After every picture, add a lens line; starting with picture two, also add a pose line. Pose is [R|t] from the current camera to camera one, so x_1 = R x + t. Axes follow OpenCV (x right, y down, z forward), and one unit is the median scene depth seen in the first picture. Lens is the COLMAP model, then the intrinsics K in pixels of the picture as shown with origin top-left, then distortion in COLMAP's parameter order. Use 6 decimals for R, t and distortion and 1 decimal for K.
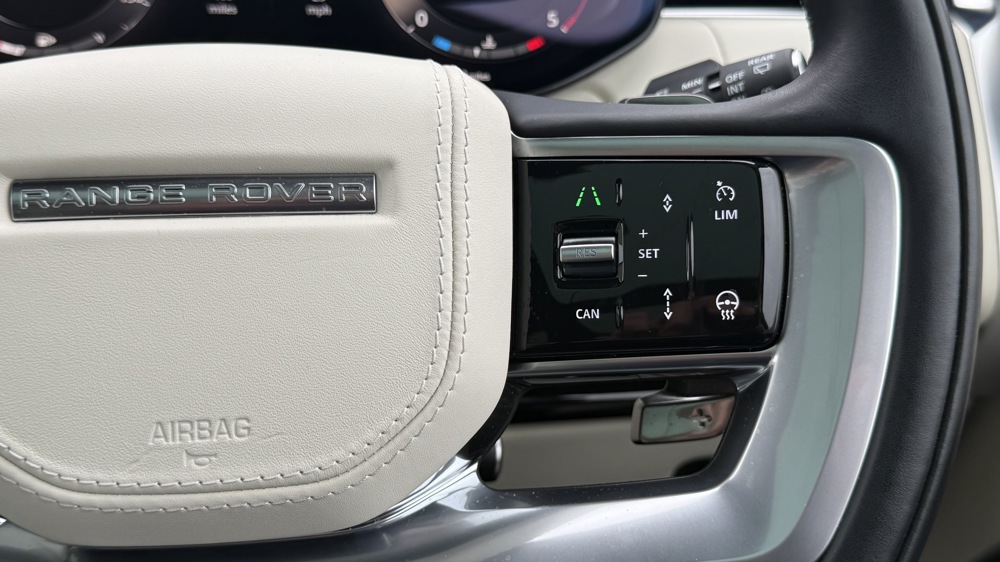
lens RADIAL K [[1069.6, 0, 500.0], [0, 1069.6, 281.0], [0, 0, 1]] dist [0.208201, -0.610183]
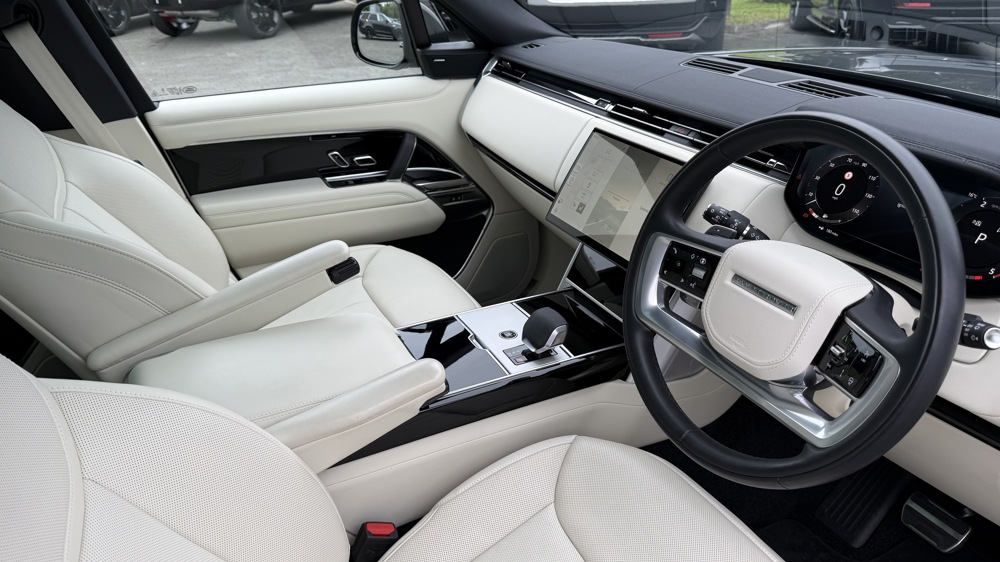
lens RADIAL K [[702.7, 0, 500.0], [0, 702.7, 281.0], [0, 0, 1]] dist [0.000123, -0.000322]
pose [[0.366924, 0.405422, -0.837257, 1.710754], [-0.262092, 0.908627, 0.325121, -0.780686], [0.892566, 0.100144, 0.439655, -1.209623]]
